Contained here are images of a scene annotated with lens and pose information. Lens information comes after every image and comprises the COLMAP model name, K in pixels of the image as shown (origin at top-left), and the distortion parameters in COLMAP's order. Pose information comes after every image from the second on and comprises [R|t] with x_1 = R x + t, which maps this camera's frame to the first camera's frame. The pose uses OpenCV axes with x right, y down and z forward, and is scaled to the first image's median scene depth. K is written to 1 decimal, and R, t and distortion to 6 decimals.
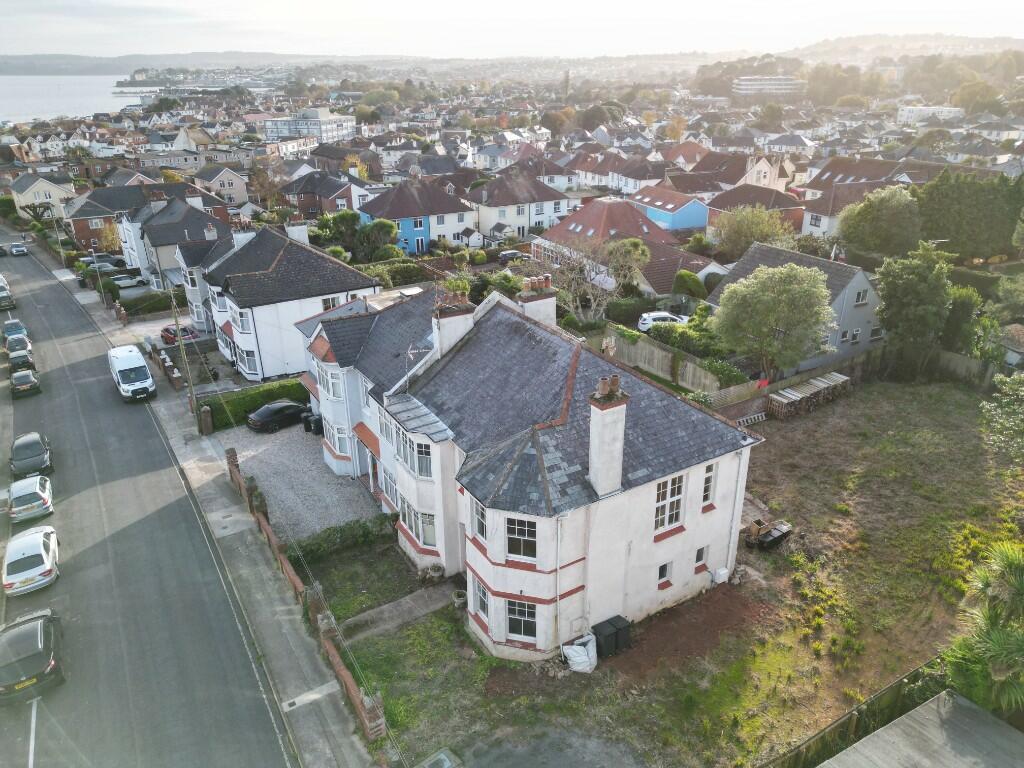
lens RADIAL K [[713.7, 0, 512.0], [0, 713.7, 384.0], [0, 0, 1]] dist [0.076808, -0.079077]
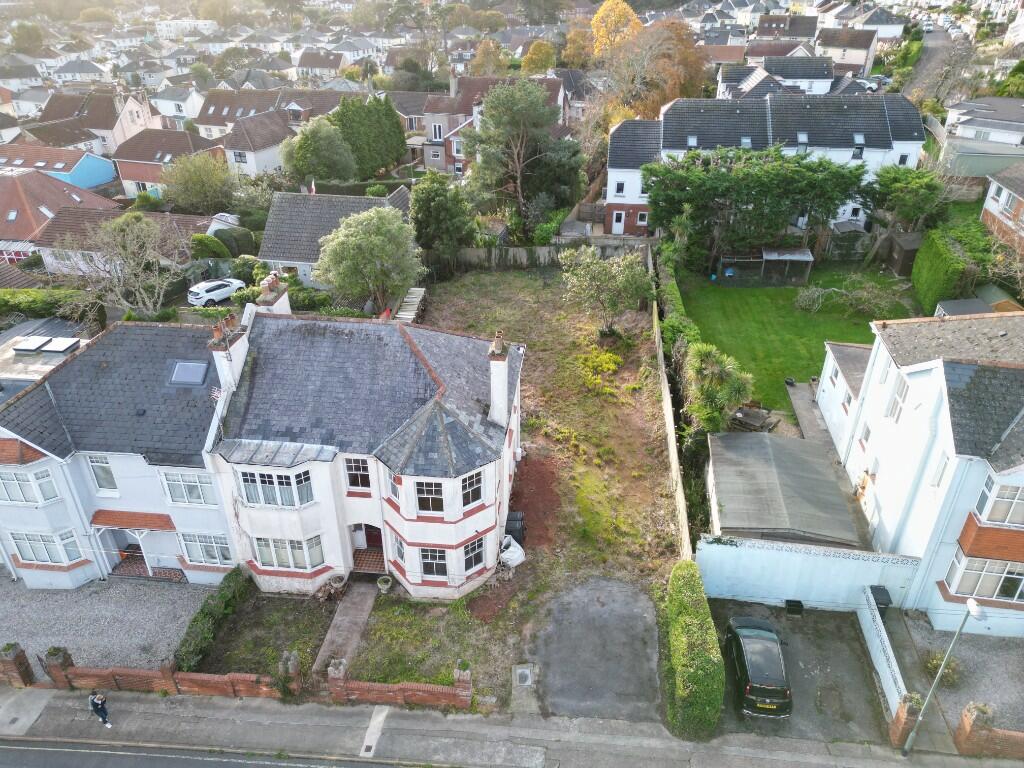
lens RADIAL K [[713.7, 0, 512.0], [0, 713.7, 384.0], [0, 0, 1]] dist [0.076808, -0.079077]
pose [[0.614507, -0.384919, 0.688635, -0.520673], [0.311348, 0.920367, 0.236616, -0.152655], [-0.724875, 0.069003, 0.685416, 0.100751]]
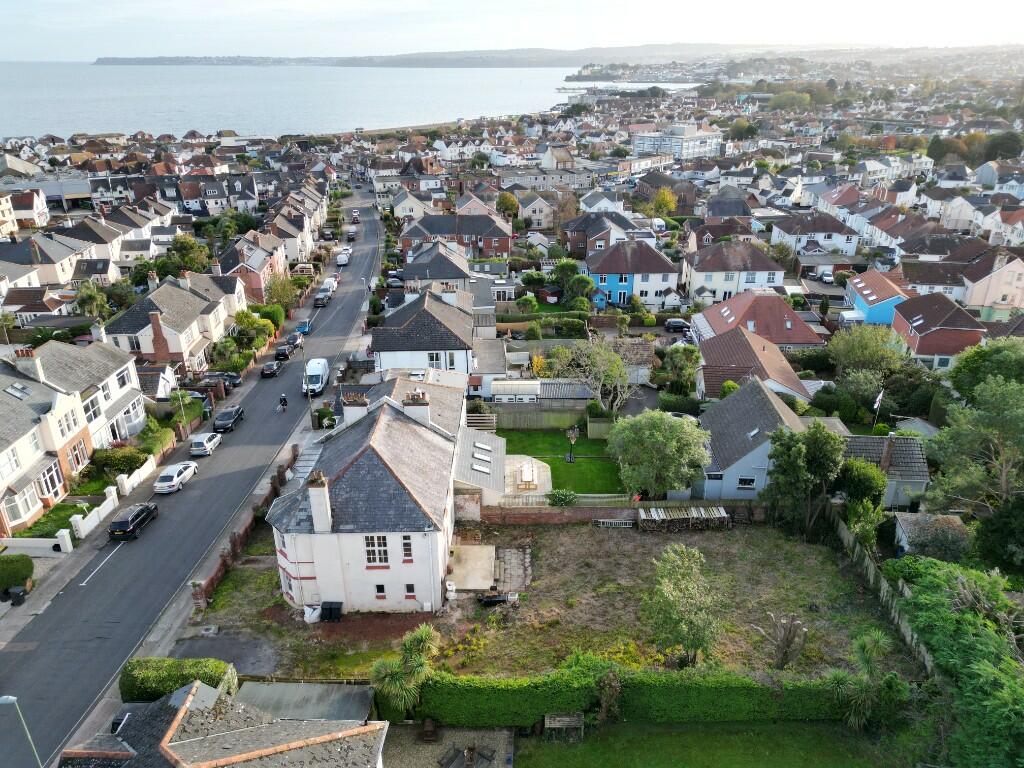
lens RADIAL K [[713.7, 0, 512.0], [0, 713.7, 384.0], [0, 0, 1]] dist [0.076808, -0.079077]
pose [[0.855217, 0.214759, -0.471680, 1.008252], [-0.209118, 0.975721, 0.065094, -0.330091], [0.474207, 0.042967, 0.879364, -0.306653]]
